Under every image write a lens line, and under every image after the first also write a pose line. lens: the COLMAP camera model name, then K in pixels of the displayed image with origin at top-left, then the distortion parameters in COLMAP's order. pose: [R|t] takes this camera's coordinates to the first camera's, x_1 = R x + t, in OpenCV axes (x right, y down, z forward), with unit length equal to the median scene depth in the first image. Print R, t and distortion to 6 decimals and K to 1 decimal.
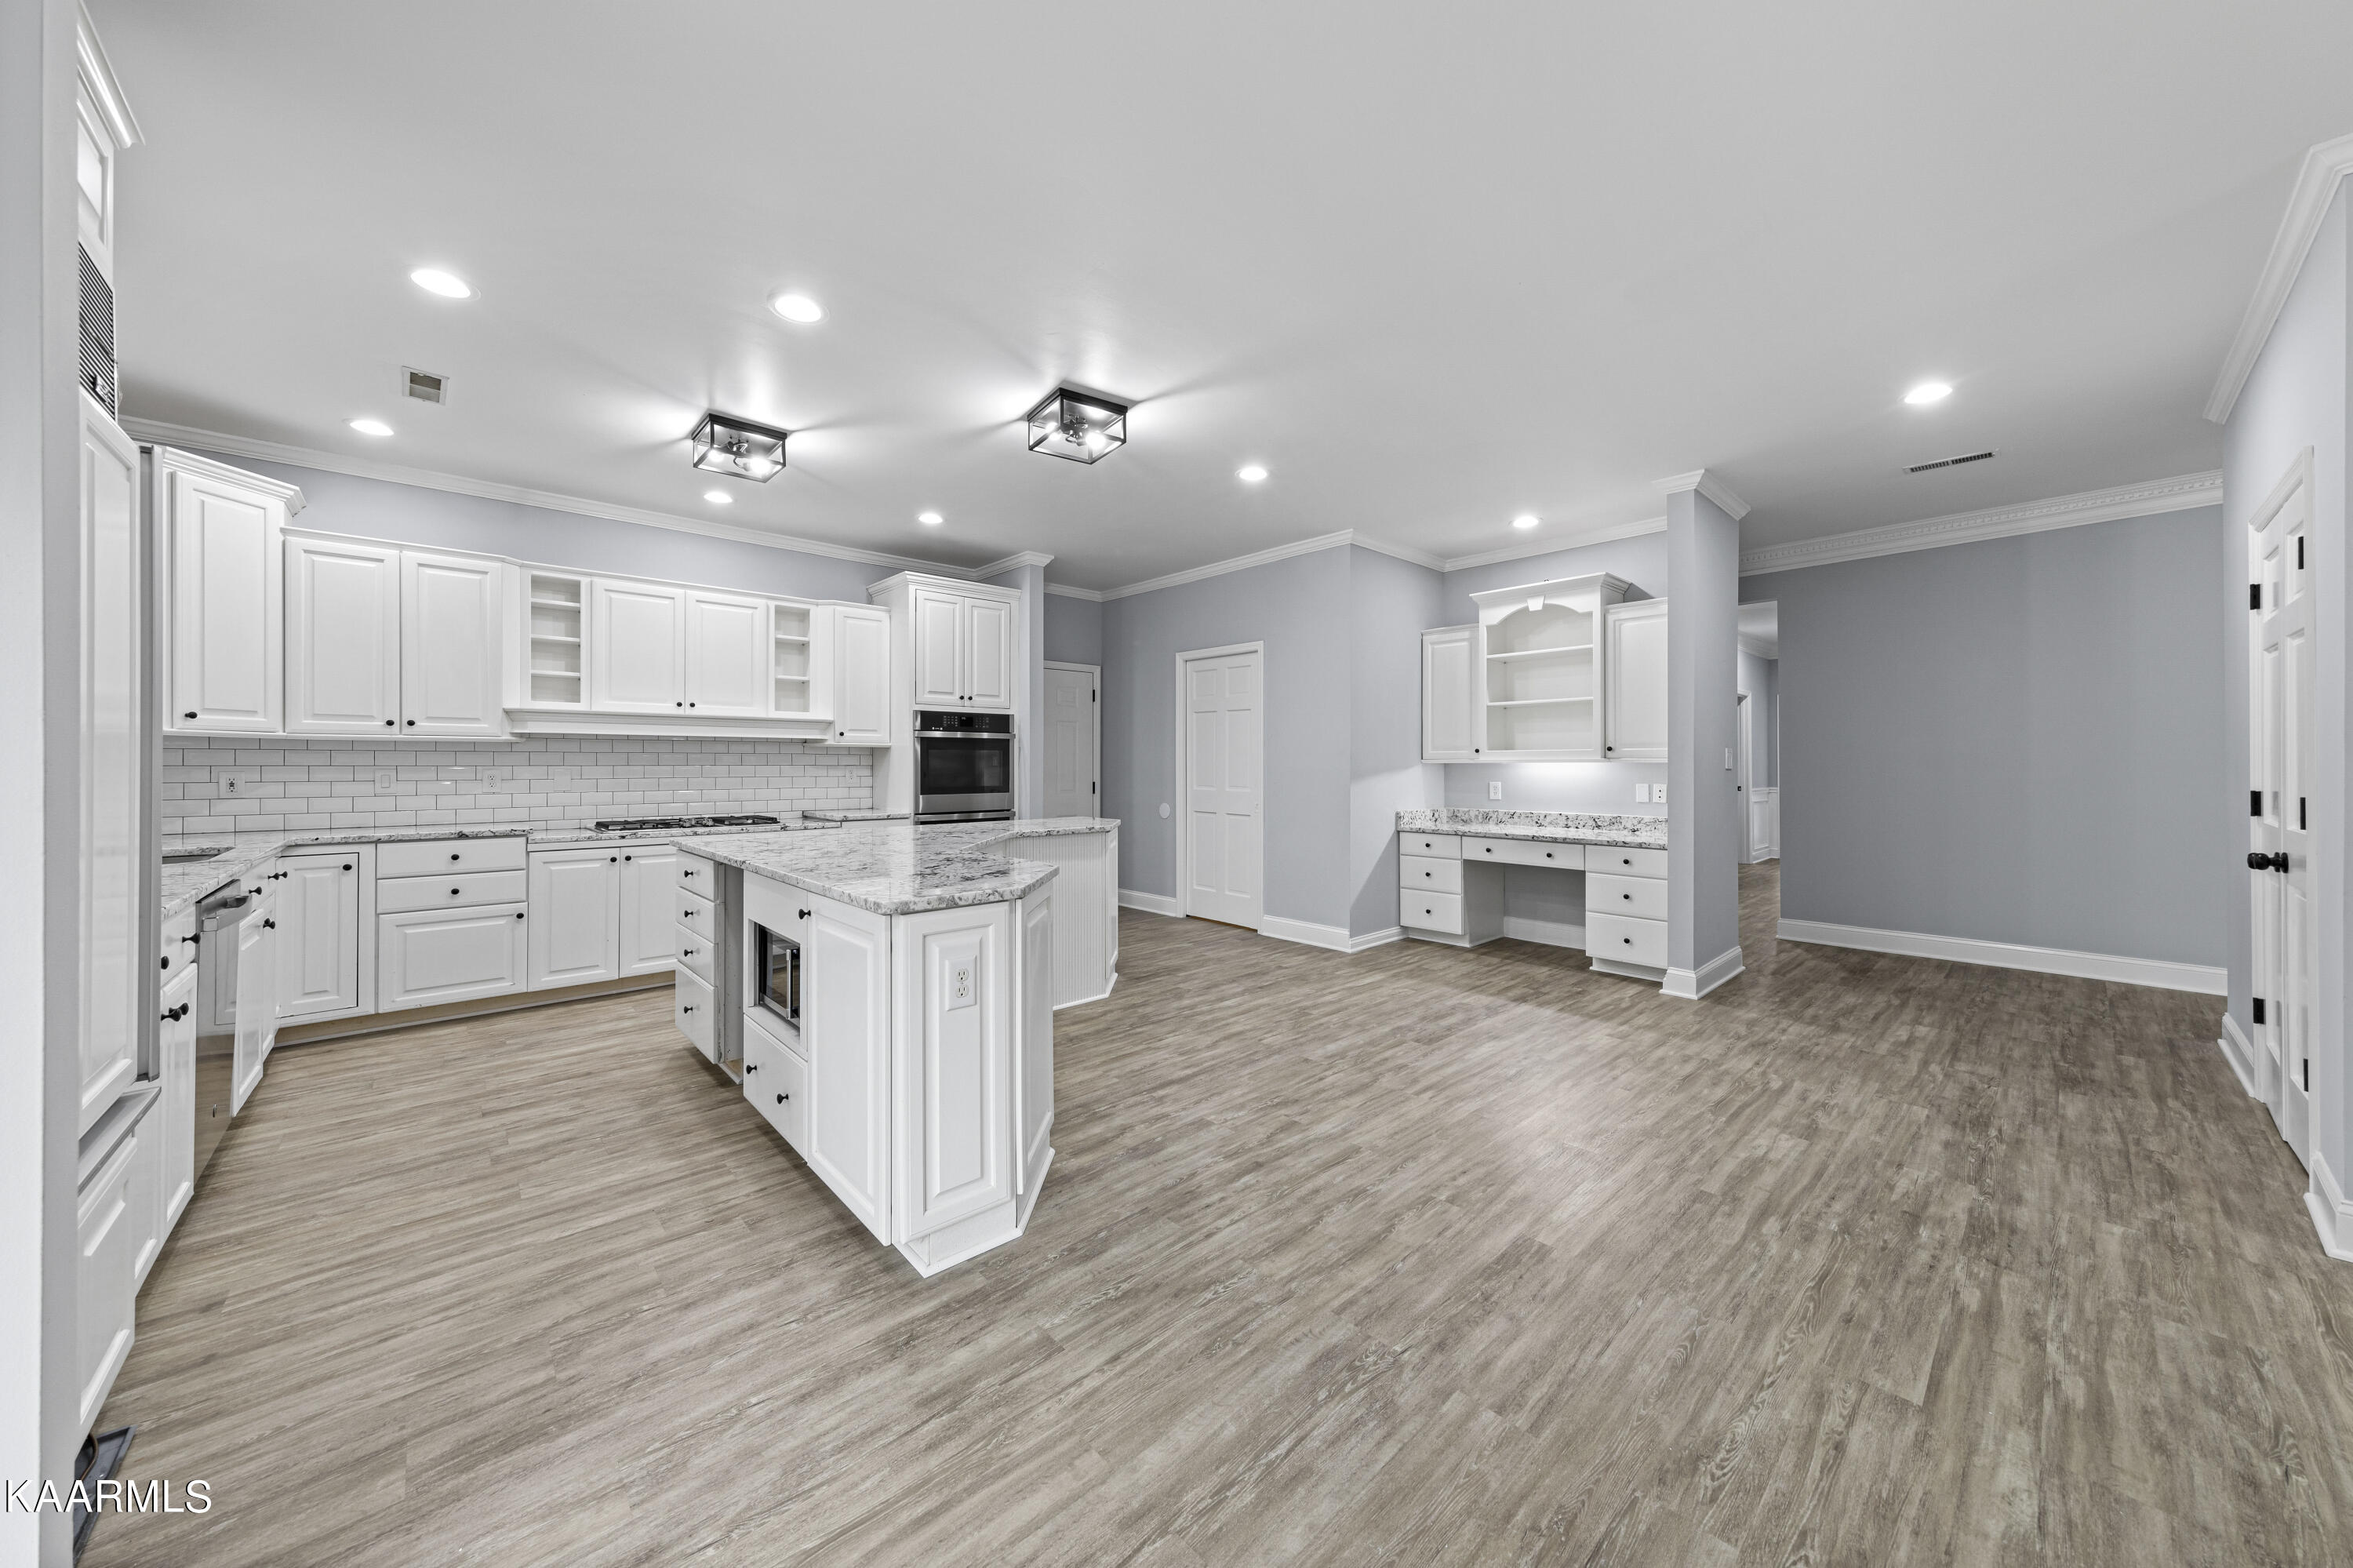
lens RADIAL K [[817.1, 0, 1179.1], [0, 817.1, 769.3], [0, 0, 1]] dist [0.008561, -0.000195]
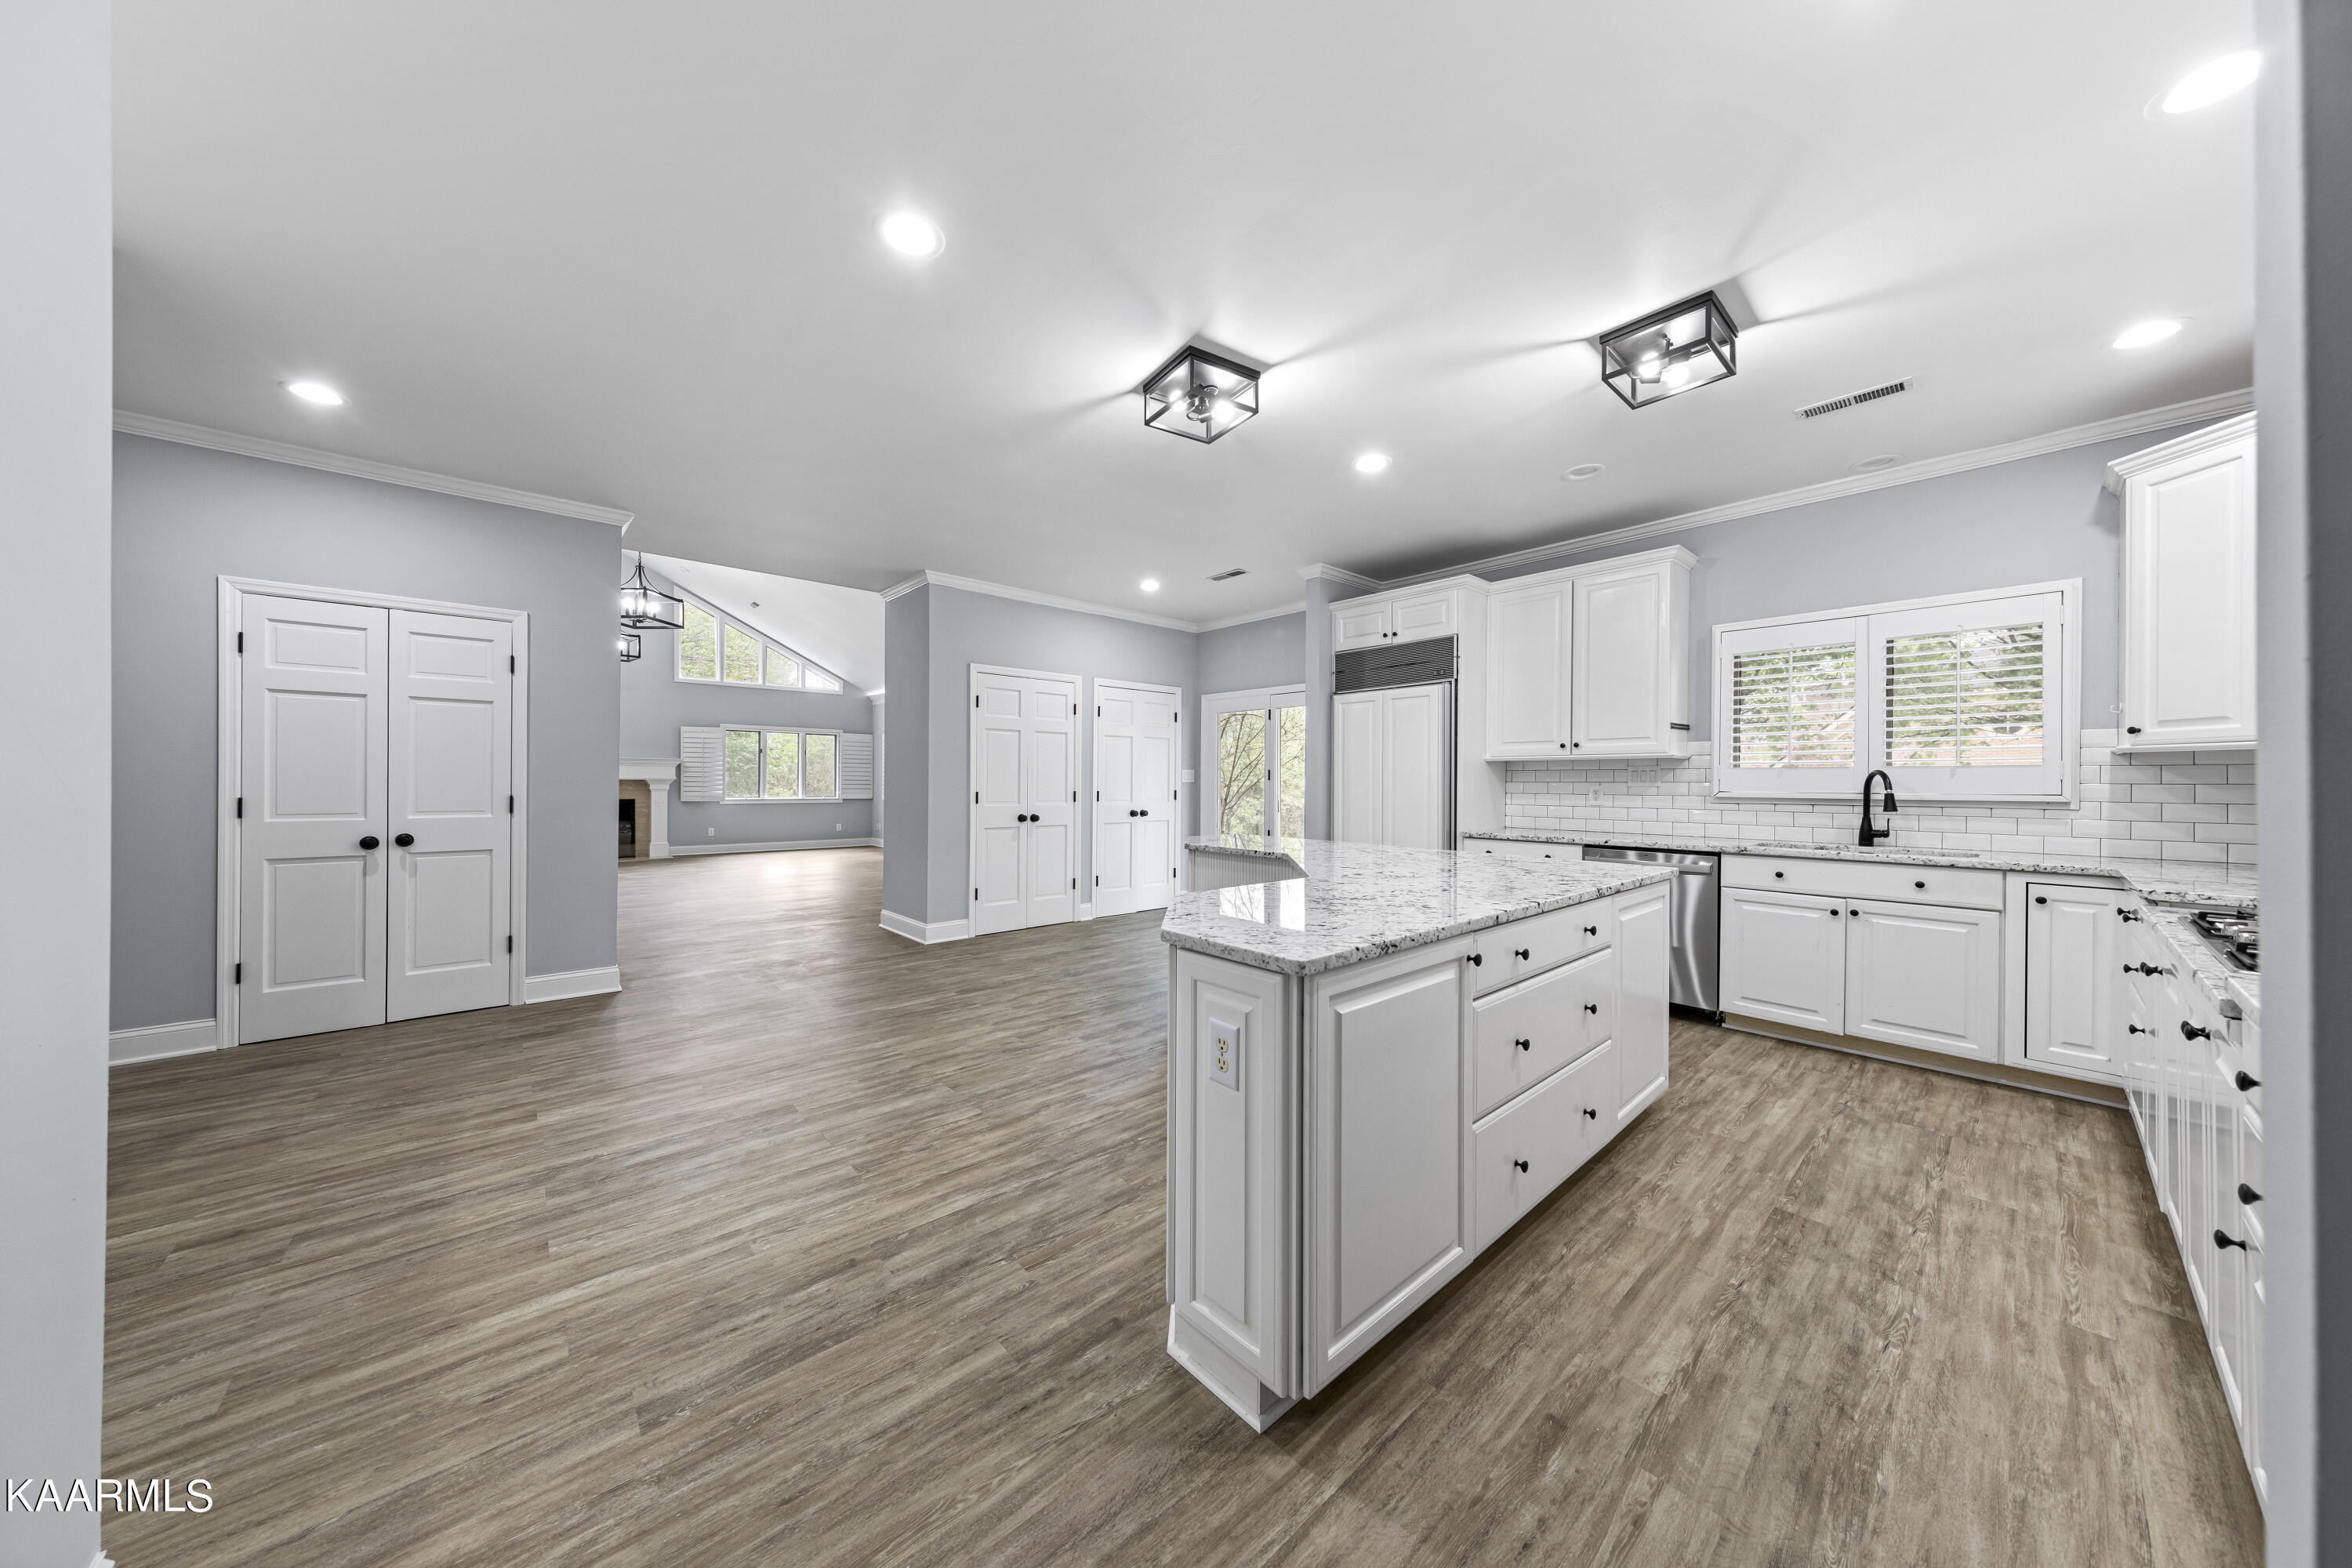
lens RADIAL K [[746.0, 0, 1171.8], [0, 746.0, 778.8], [0, 0, 1]] dist [-0.000024, -0.000001]
pose [[-0.999750, -0.003374, 0.022086, -0.116466], [-0.003337, 0.999993, 0.001740, -0.007863], [-0.022092, 0.001665, -0.999755, 1.857552]]
